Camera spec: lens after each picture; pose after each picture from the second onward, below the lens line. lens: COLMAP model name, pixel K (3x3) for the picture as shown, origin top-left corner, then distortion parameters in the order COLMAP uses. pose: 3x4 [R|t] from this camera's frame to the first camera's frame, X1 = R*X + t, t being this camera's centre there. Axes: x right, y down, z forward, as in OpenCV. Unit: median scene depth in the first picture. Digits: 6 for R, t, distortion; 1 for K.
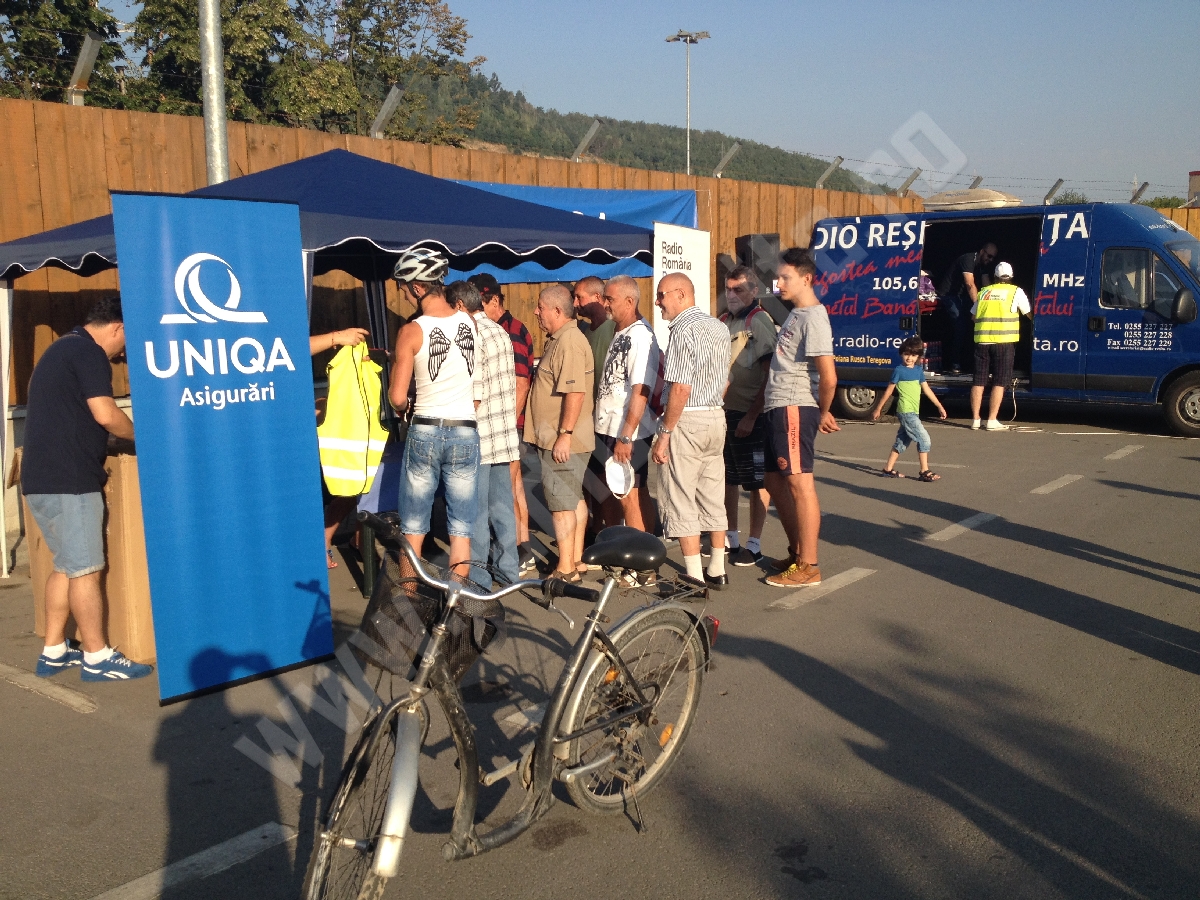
lens RADIAL K [[1124.6, 0, 586.1], [0, 1124.6, 472.7], [0, 0, 1]] dist [0.159987, -0.378295]
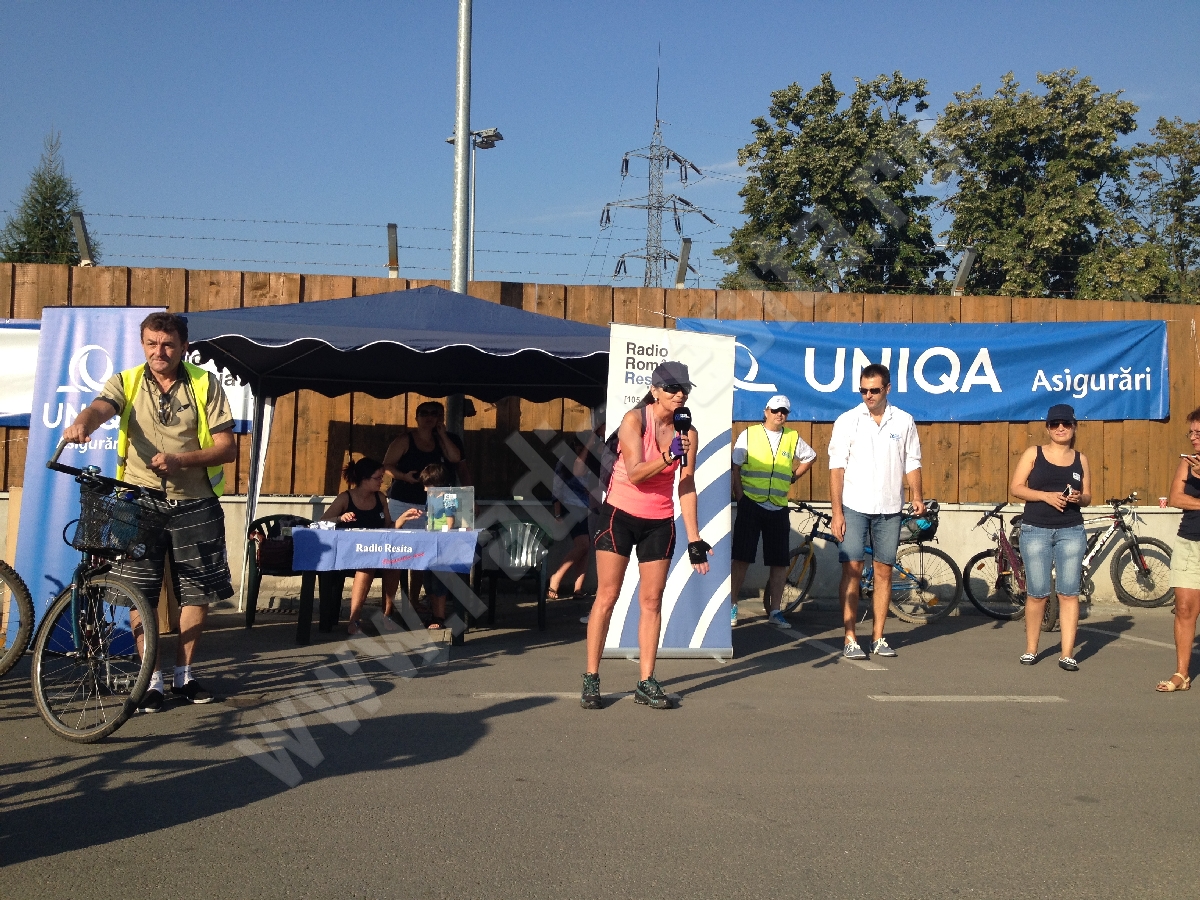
lens RADIAL K [[1131.4, 0, 600.0], [0, 1131.4, 450.0], [0, 0, 1]] dist [0.183677, -0.423078]
pose [[0.718446, 0.004338, -0.695570, 0.405858], [-0.139775, 0.980484, -0.138257, 0.015908], [0.681395, 0.196553, 0.705030, 0.160784]]
